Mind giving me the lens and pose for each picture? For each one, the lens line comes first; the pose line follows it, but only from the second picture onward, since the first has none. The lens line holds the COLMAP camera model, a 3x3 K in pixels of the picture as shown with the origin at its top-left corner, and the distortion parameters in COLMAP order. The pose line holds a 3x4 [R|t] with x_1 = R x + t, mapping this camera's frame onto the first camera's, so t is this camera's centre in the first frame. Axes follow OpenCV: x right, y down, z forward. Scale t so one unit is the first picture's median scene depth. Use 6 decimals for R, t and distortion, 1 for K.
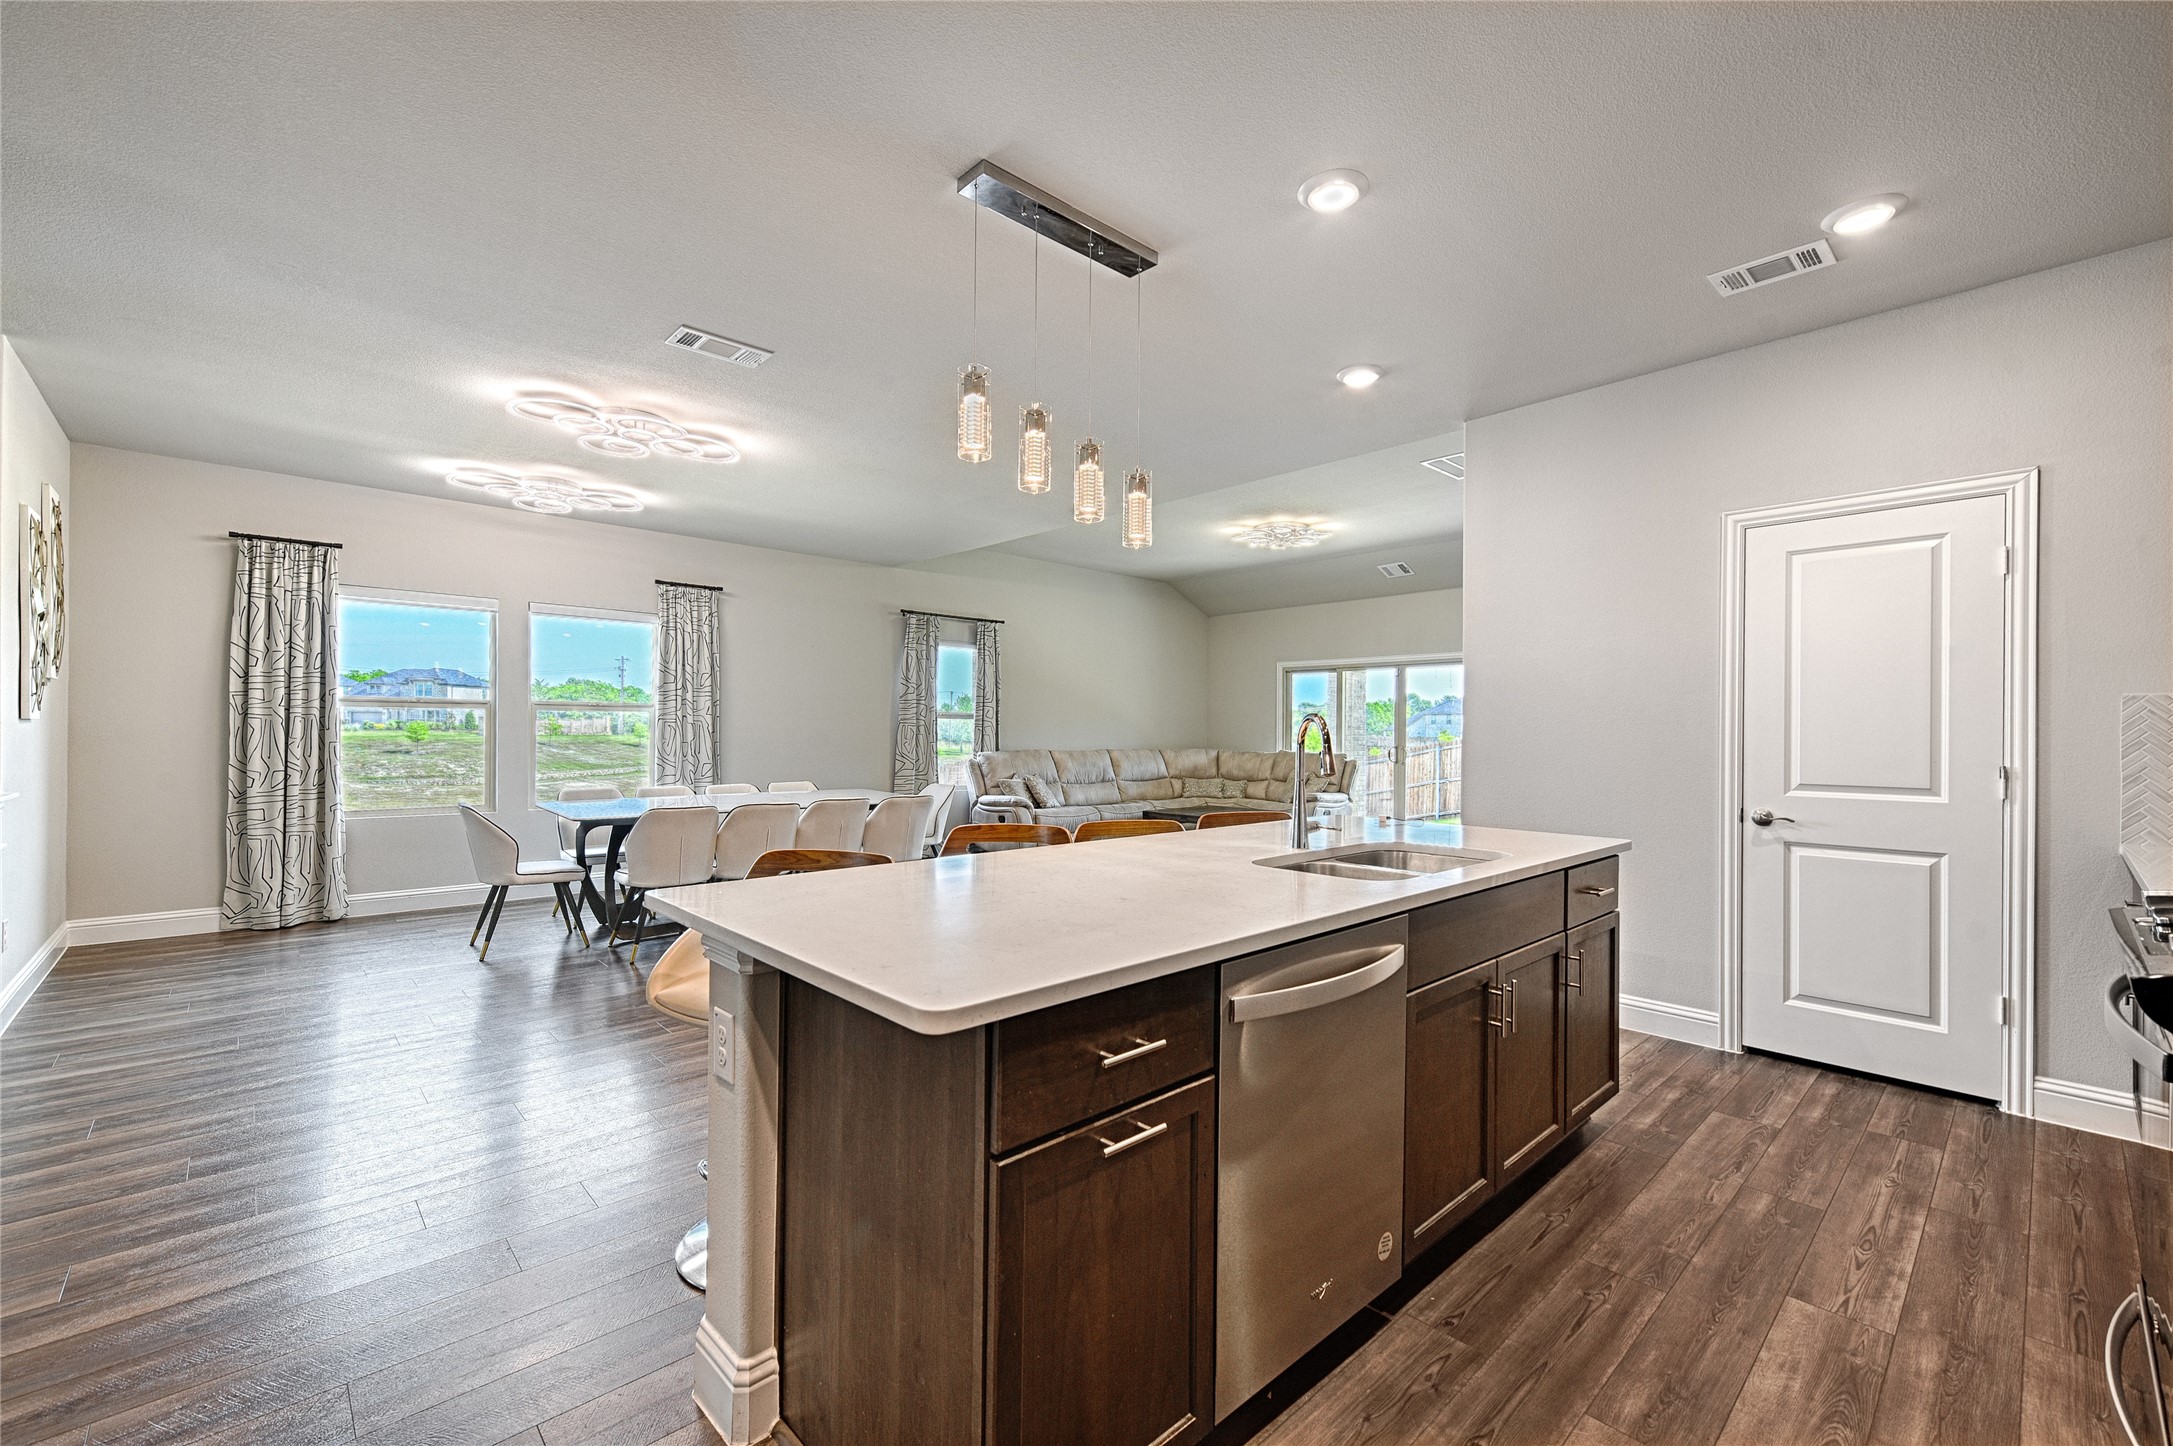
lens RADIAL K [[898.5, 0, 1055.3], [0, 898.5, 727.2], [0, 0, 1]] dist [0.015279, -0.000224]
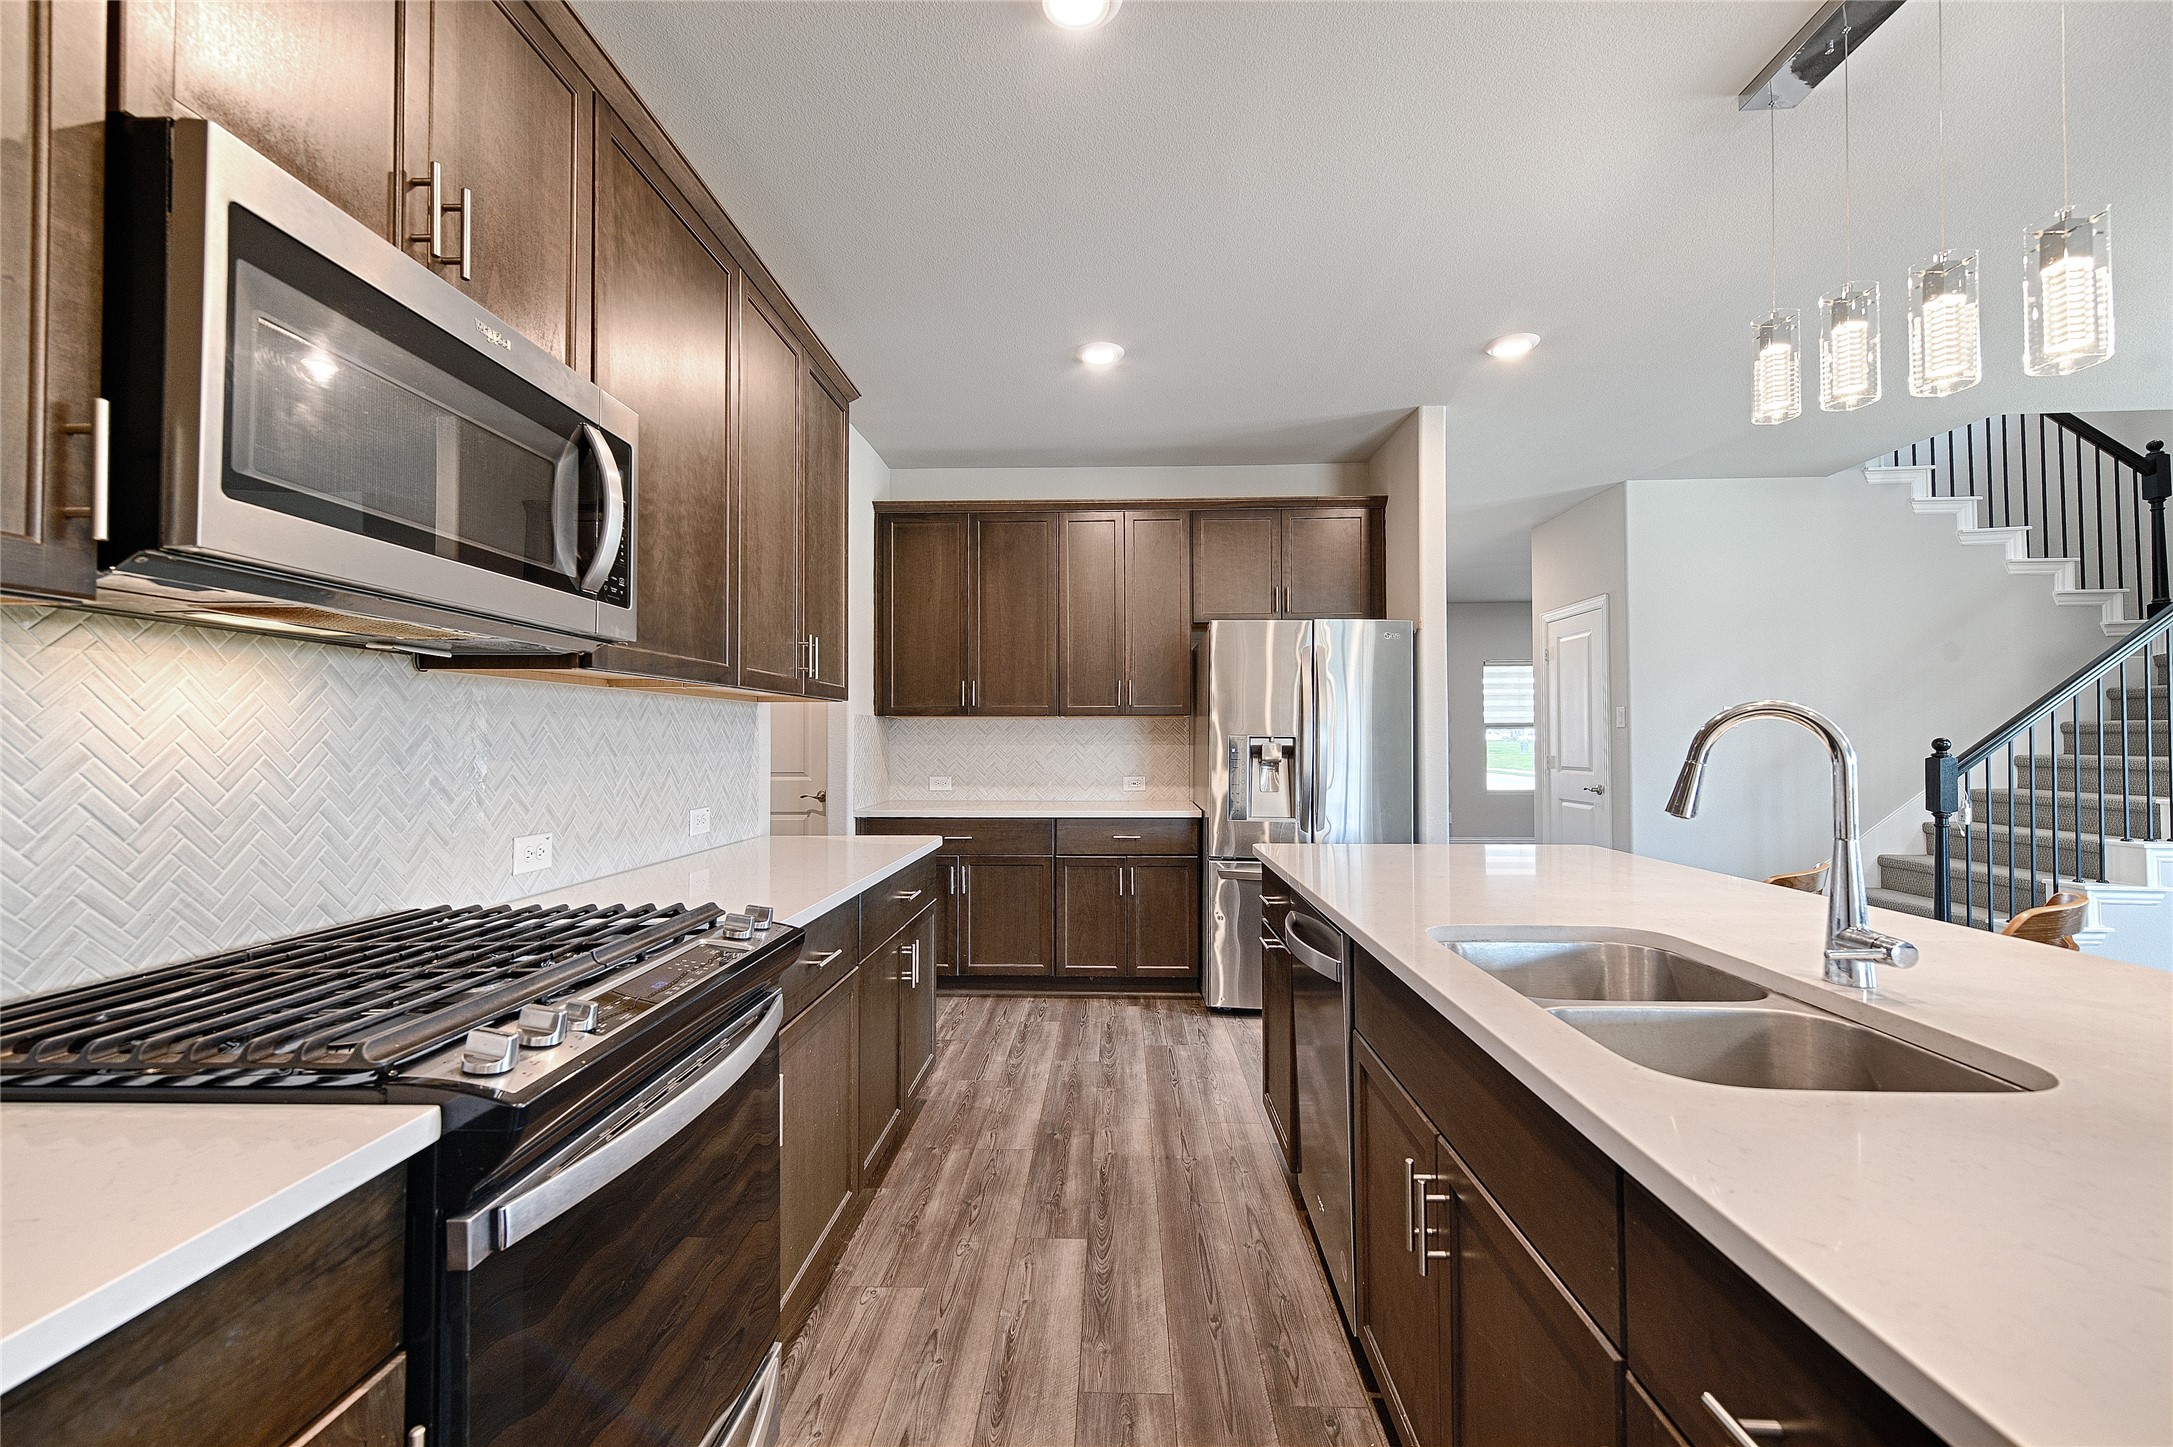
lens RADIAL K [[880.4, 0, 1081.8], [0, 880.4, 719.4], [0, 0, 1]] dist [0.007316, 0.000675]
pose [[-0.703242, -0.015284, -0.710786, 0.800362], [0.013893, 0.999283, -0.035234, 0.016447], [0.710815, -0.034653, -0.702525, 0.963070]]
